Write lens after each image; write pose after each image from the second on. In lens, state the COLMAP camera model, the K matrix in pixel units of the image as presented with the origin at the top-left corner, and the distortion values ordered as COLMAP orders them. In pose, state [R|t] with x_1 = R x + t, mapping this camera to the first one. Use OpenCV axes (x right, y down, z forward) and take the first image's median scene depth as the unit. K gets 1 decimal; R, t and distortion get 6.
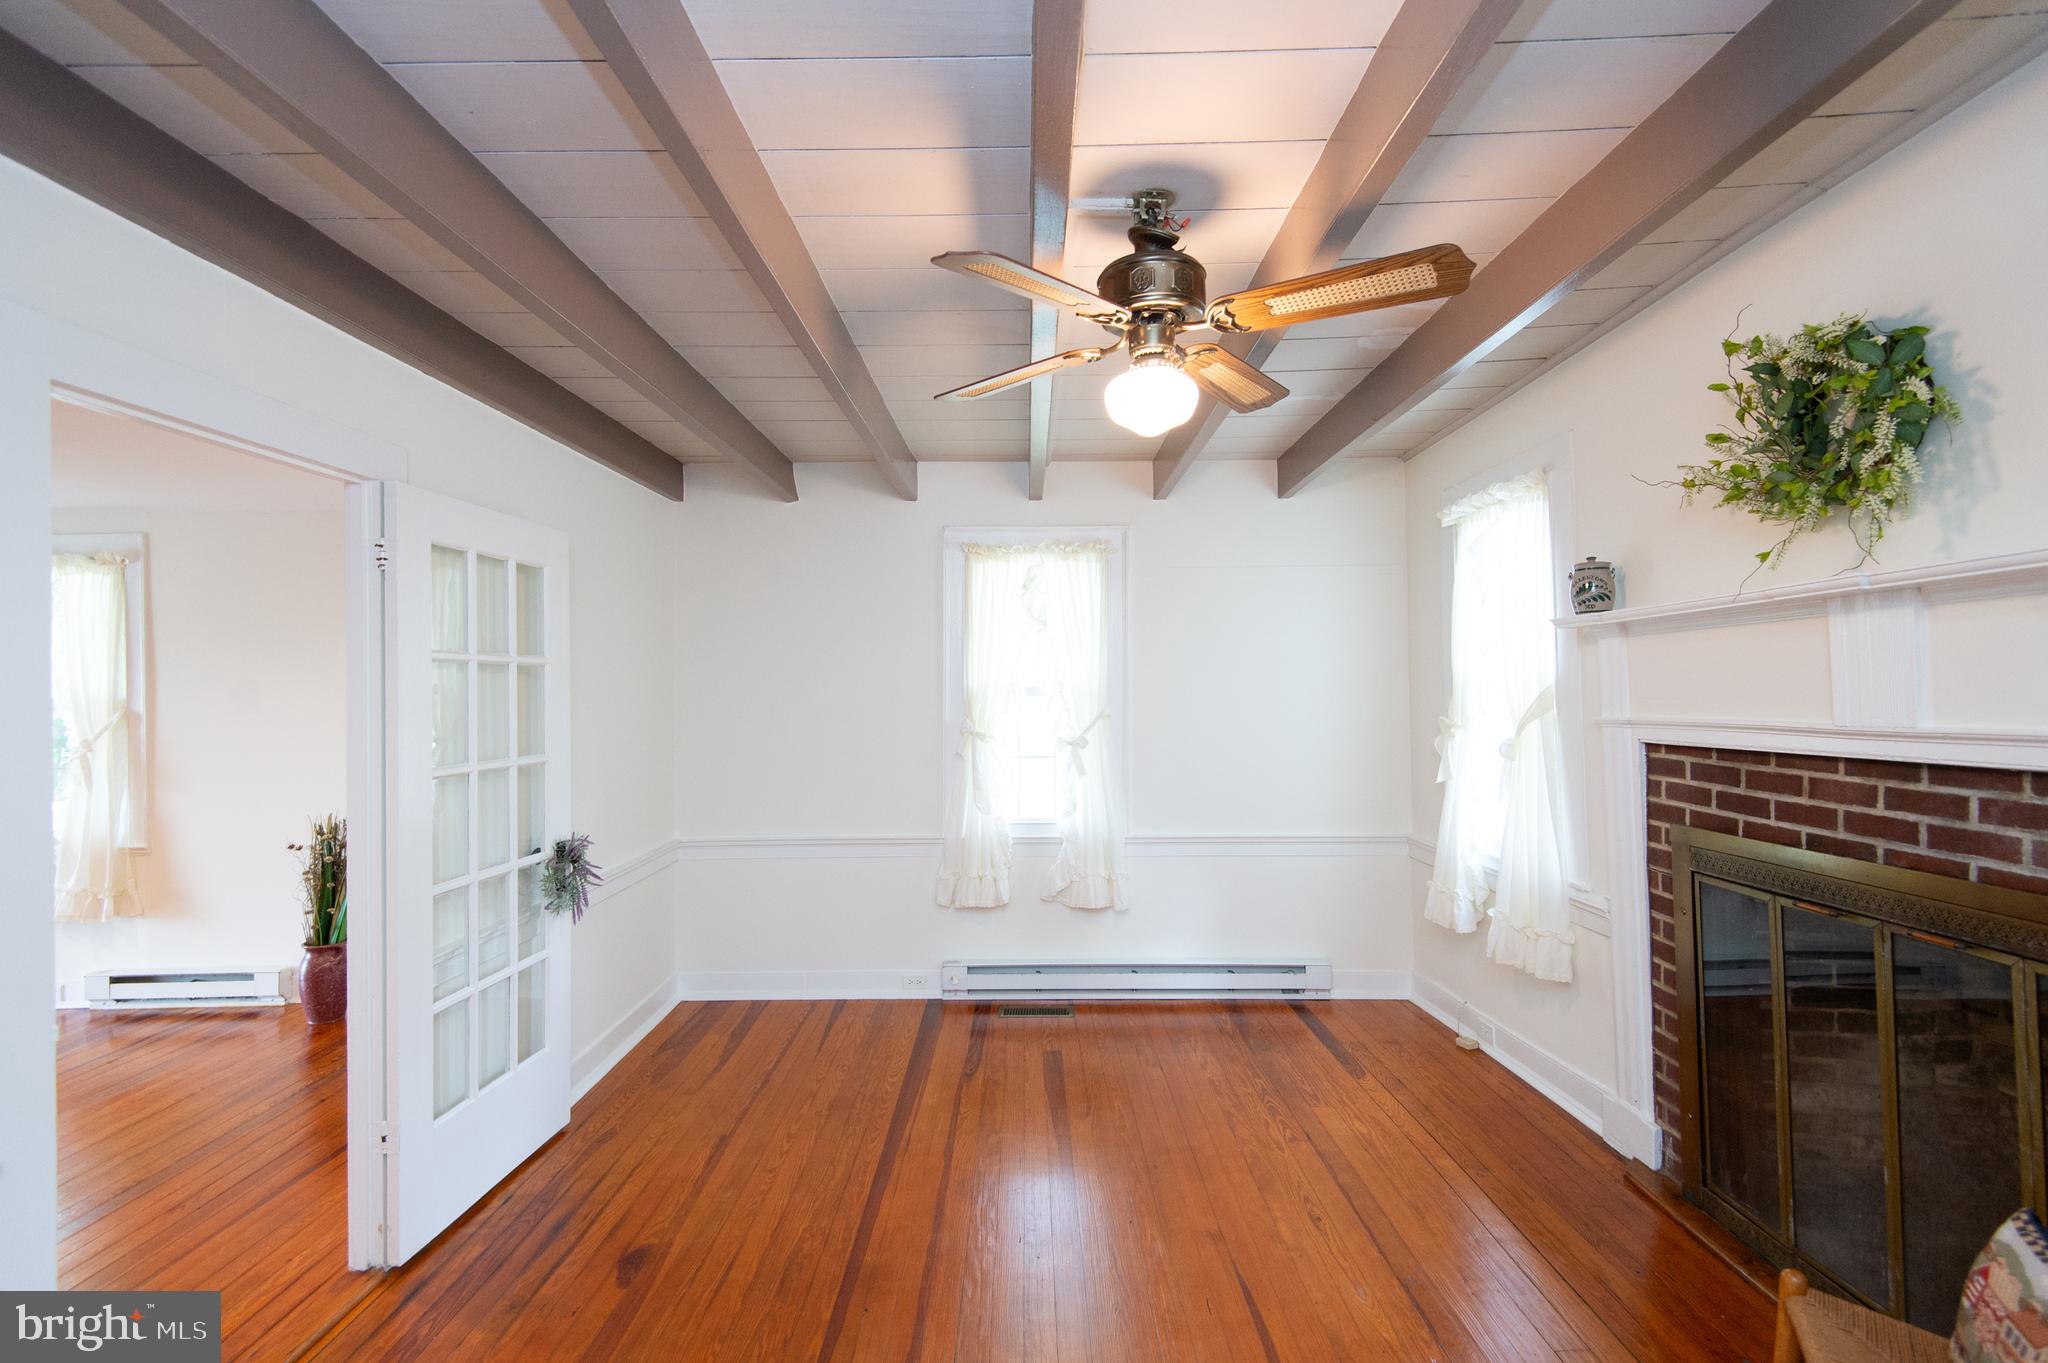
lens RADIAL K [[934.8, 0, 1030.7], [0, 934.8, 688.0], [0, 0, 1]] dist [0.034270, -0.014763]
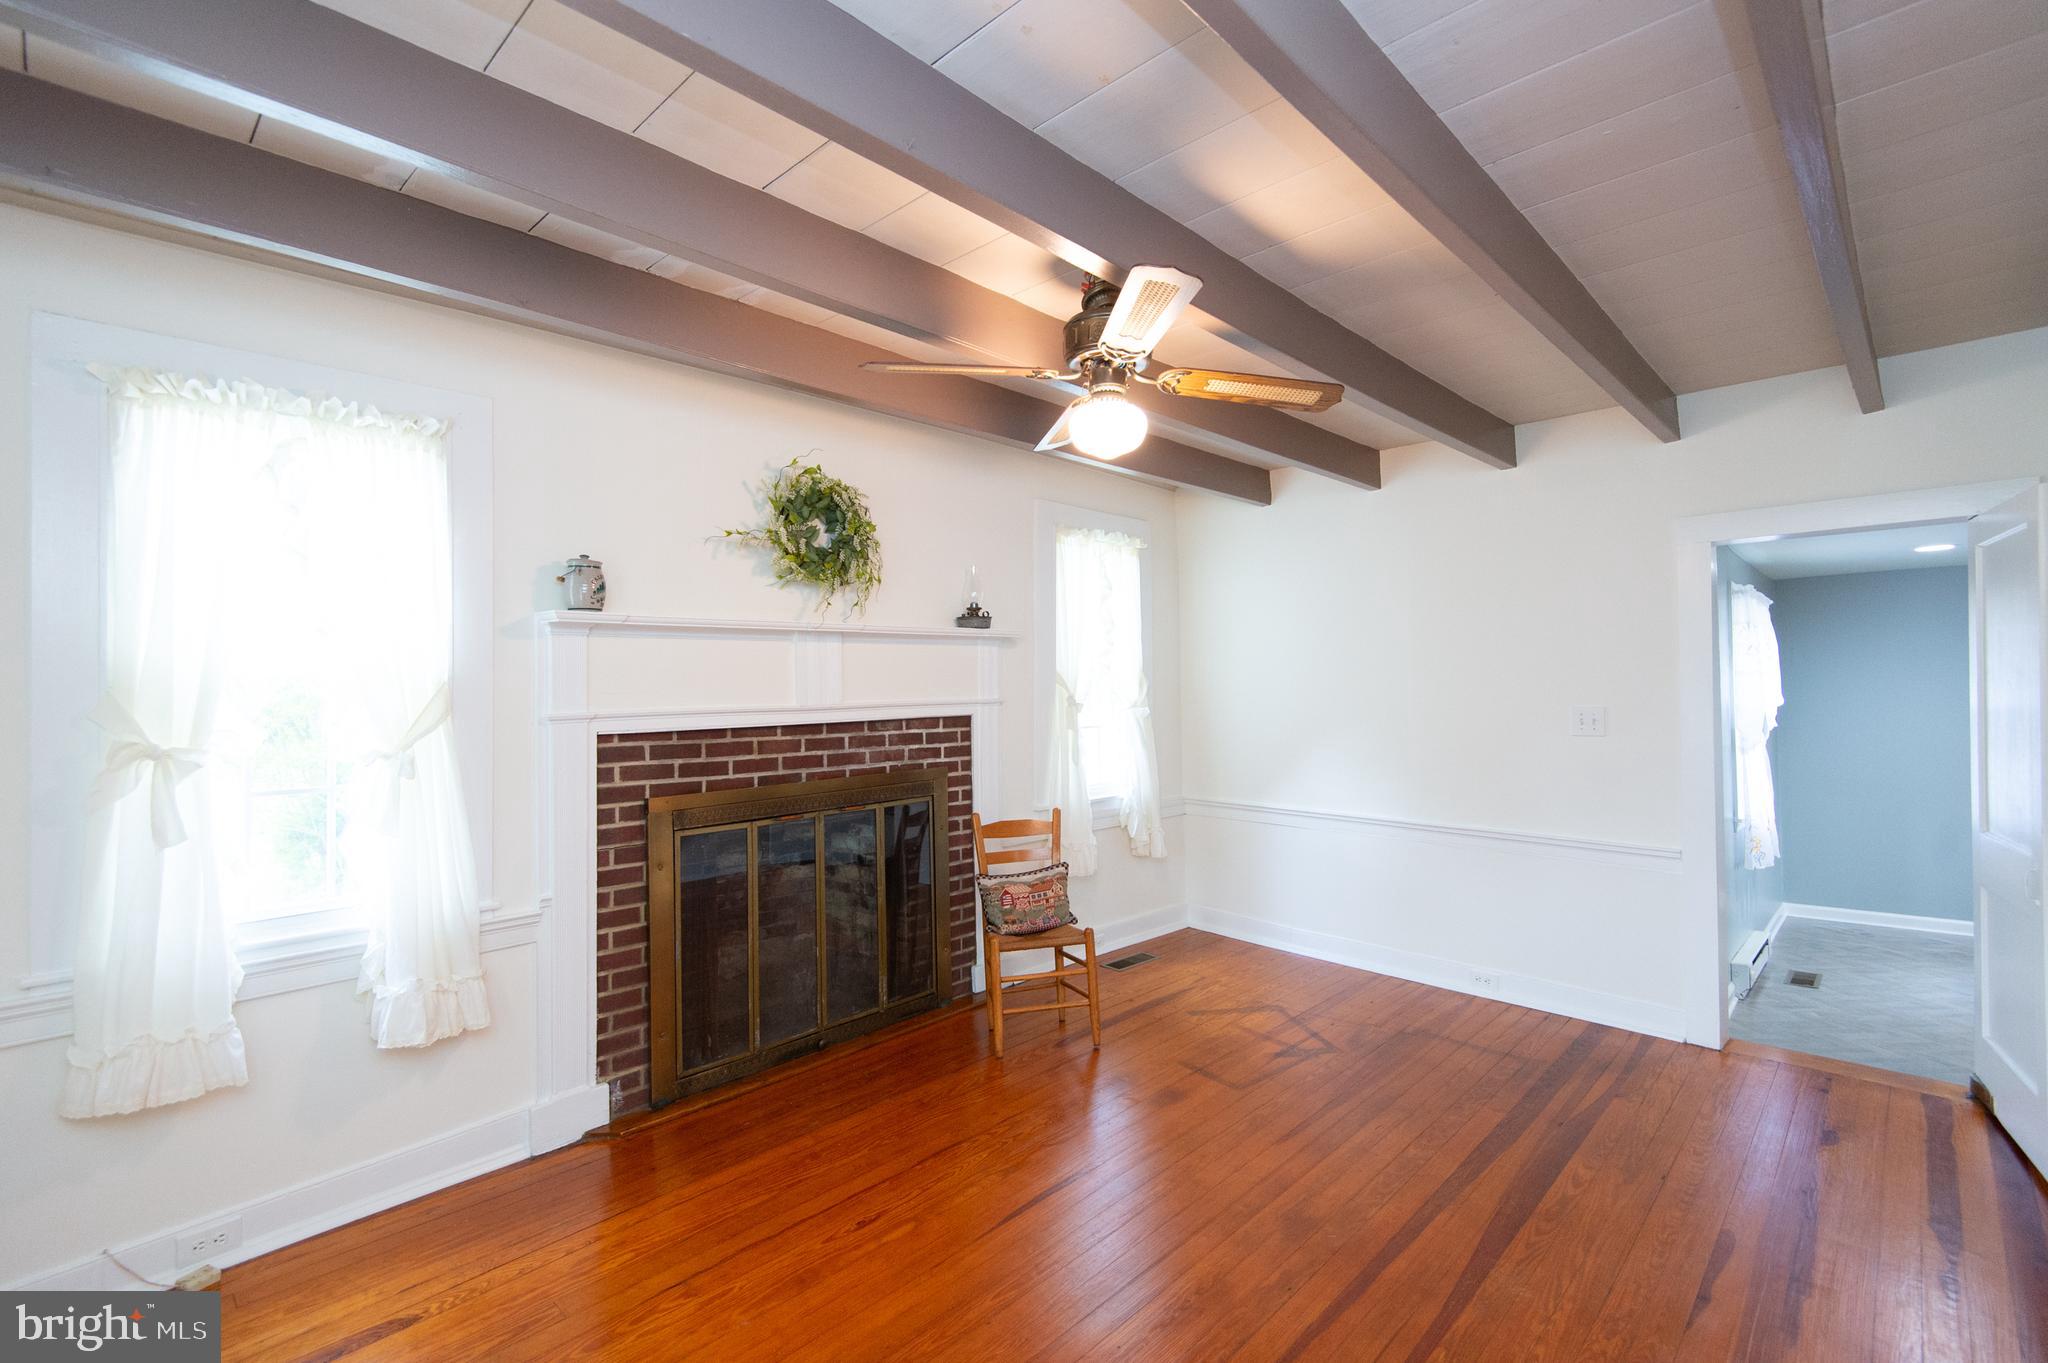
lens RADIAL K [[934.8, 0, 1017.2], [0, 934.8, 677.7], [0, 0, 1]] dist [0.034270, -0.014763]
pose [[-0.718940, 0.020441, 0.694771, -0.505350], [0.012863, 0.999788, -0.016105, 0.017701], [-0.694953, -0.002642, -0.719051, 1.620604]]
